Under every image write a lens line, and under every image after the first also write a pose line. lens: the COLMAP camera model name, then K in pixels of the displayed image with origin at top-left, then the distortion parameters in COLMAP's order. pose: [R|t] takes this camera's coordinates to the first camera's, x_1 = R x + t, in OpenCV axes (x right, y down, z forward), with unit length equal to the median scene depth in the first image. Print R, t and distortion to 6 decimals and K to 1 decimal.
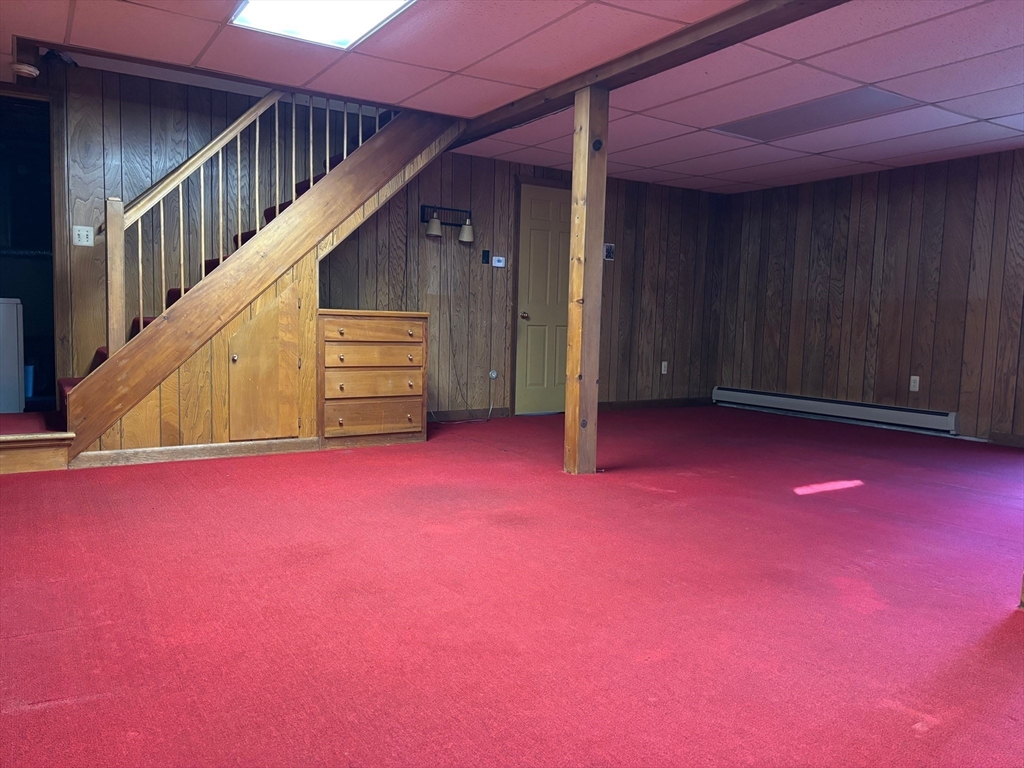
lens RADIAL K [[770.0, 0, 511.2], [0, 770.0, 385.9], [0, 0, 1]] dist [0.033014, -0.034679]
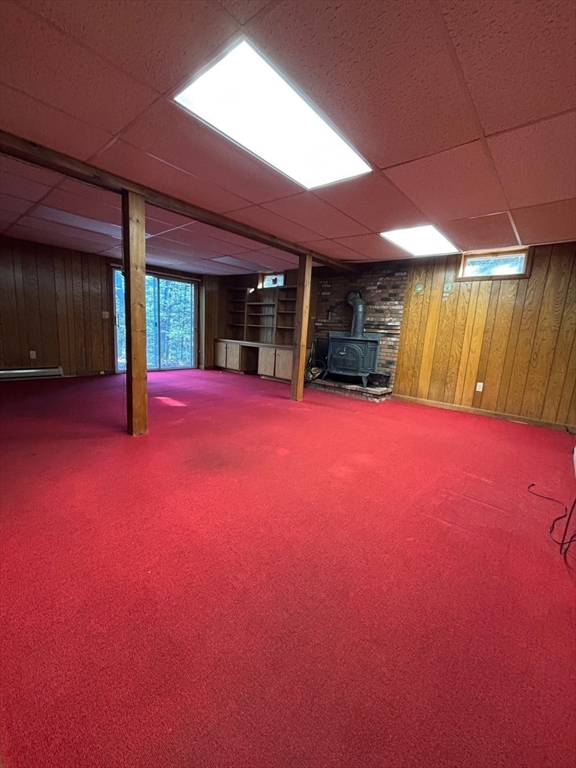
lens RADIAL K [[309.3, 0, 287.4], [0, 309.3, 385.5], [0, 0, 1]] dist [-0.000069, -0.000011]
pose [[-0.280562, -0.205960, 0.937478, -0.452932], [0.013193, 0.975787, 0.218325, -0.096927], [-0.959745, 0.073622, -0.271051, 0.626662]]
